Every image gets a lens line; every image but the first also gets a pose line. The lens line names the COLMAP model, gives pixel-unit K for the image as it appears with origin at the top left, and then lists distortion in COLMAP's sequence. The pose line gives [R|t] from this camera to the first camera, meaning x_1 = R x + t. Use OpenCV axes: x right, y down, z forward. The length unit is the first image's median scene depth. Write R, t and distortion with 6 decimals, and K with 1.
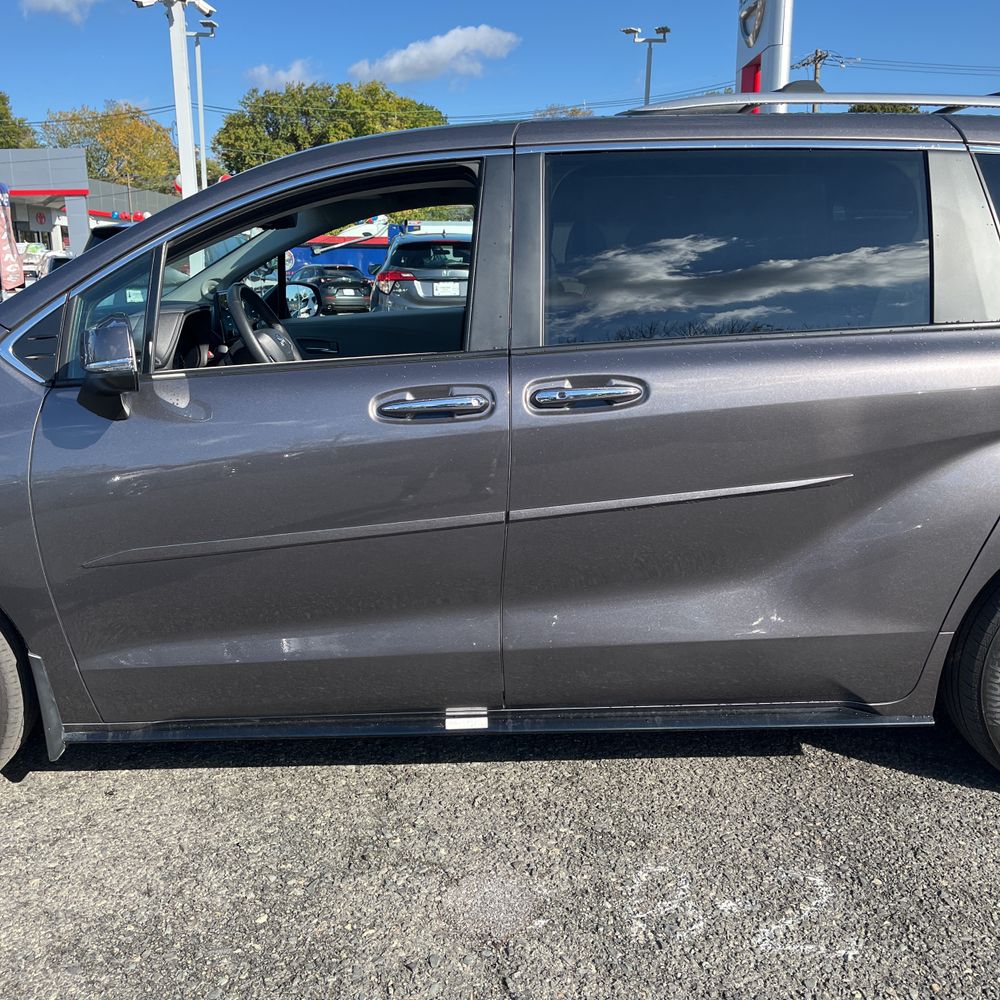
lens RADIAL K [[1032.8, 0, 495.8], [0, 1032.8, 506.3], [0, 0, 1]] dist [0.024068, 0.000000]
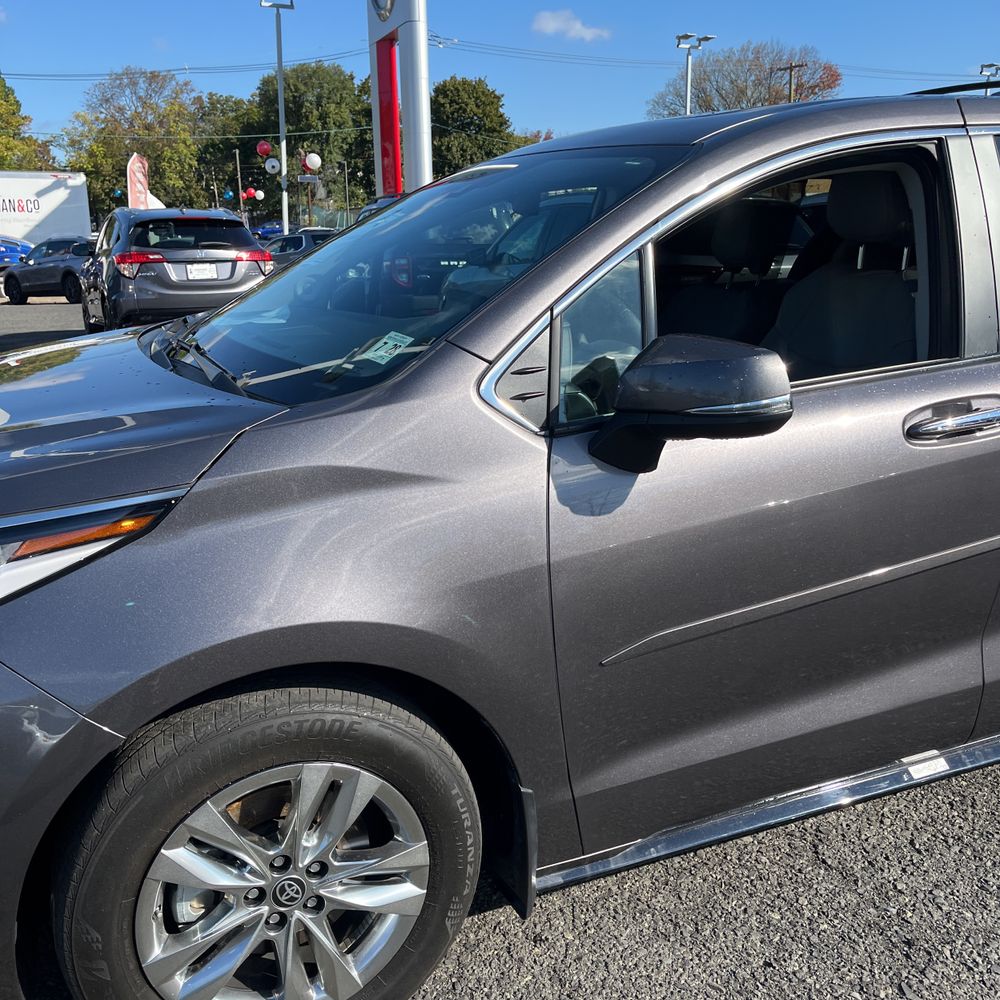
lens RADIAL K [[1032.8, 0, 505.5], [0, 1032.8, 507.5], [0, 0, 1]] dist [0.024068, 0.000000]
pose [[0.924558, -0.101620, 0.367242, -0.461364], [0.092554, 0.994810, 0.042265, -0.060336], [-0.369631, -0.005087, 0.929165, 0.198397]]
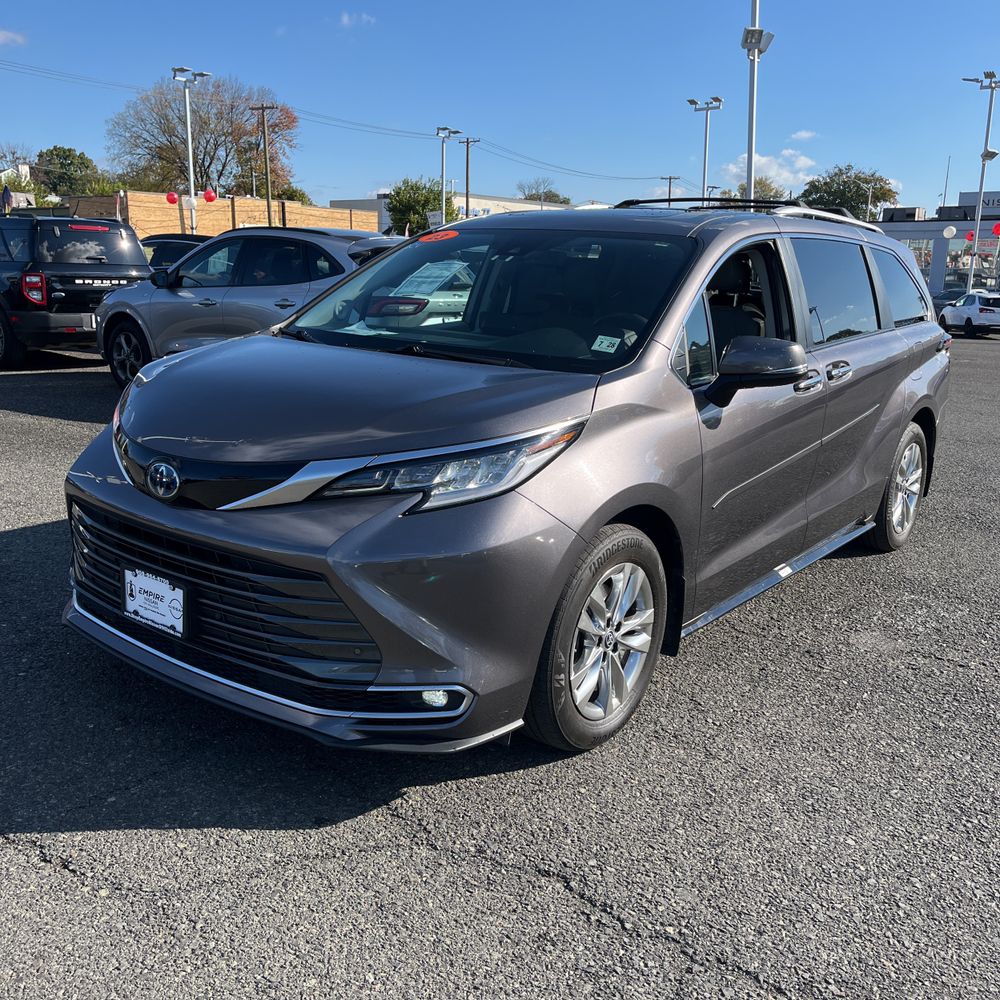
lens RADIAL K [[1032.8, 0, 489.8], [0, 1032.8, 496.4], [0, 0, 1]] dist [0.024068, 0.000000]
pose [[0.621463, -0.145481, 0.769818, -1.079229], [0.143773, 0.987098, 0.070477, -0.066750], [-0.770139, 0.066880, 0.634361, 0.198107]]
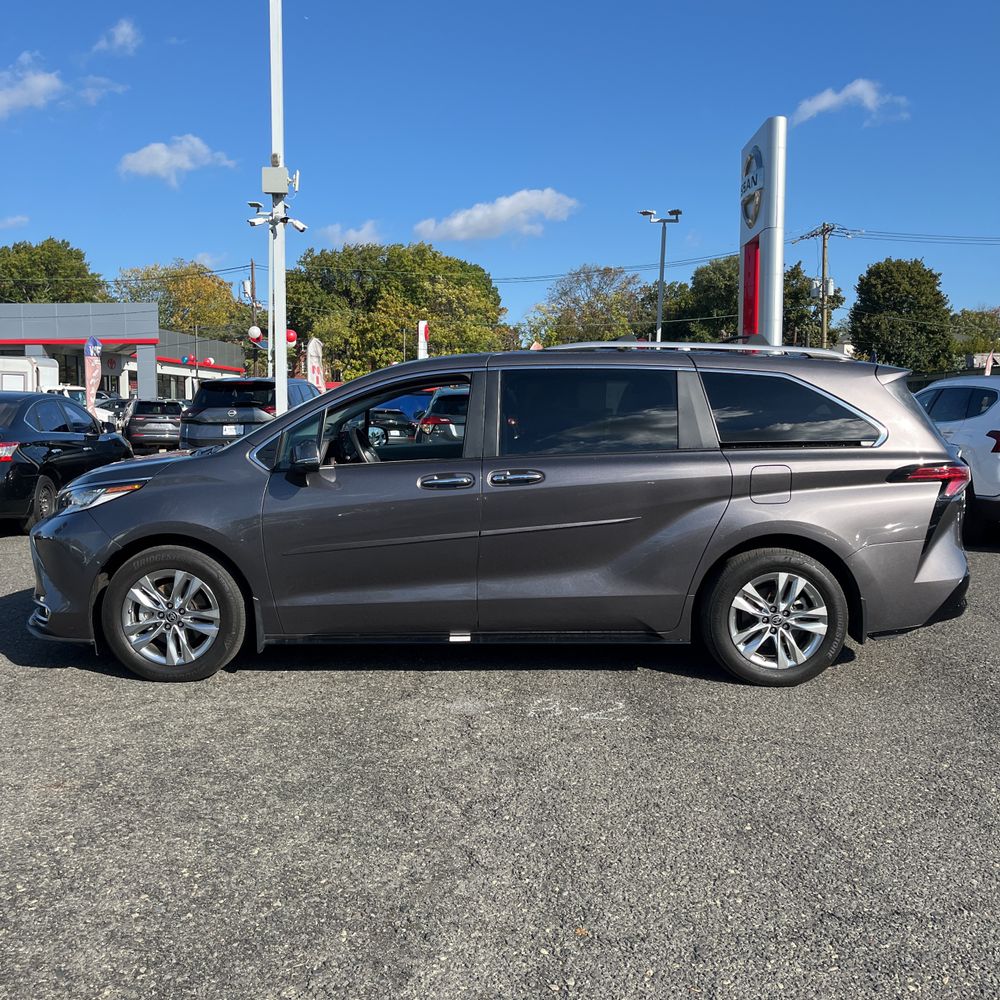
lens RADIAL K [[1032.8, 0, 506.3], [0, 1032.8, 492.1], [0, 0, 1]] dist [0.024068, 0.000000]
pose [[0.999546, 0.012441, -0.027430, 0.077699], [-0.016365, 0.988876, -0.147839, 0.150281], [0.025285, 0.148221, 0.988631, -0.709742]]
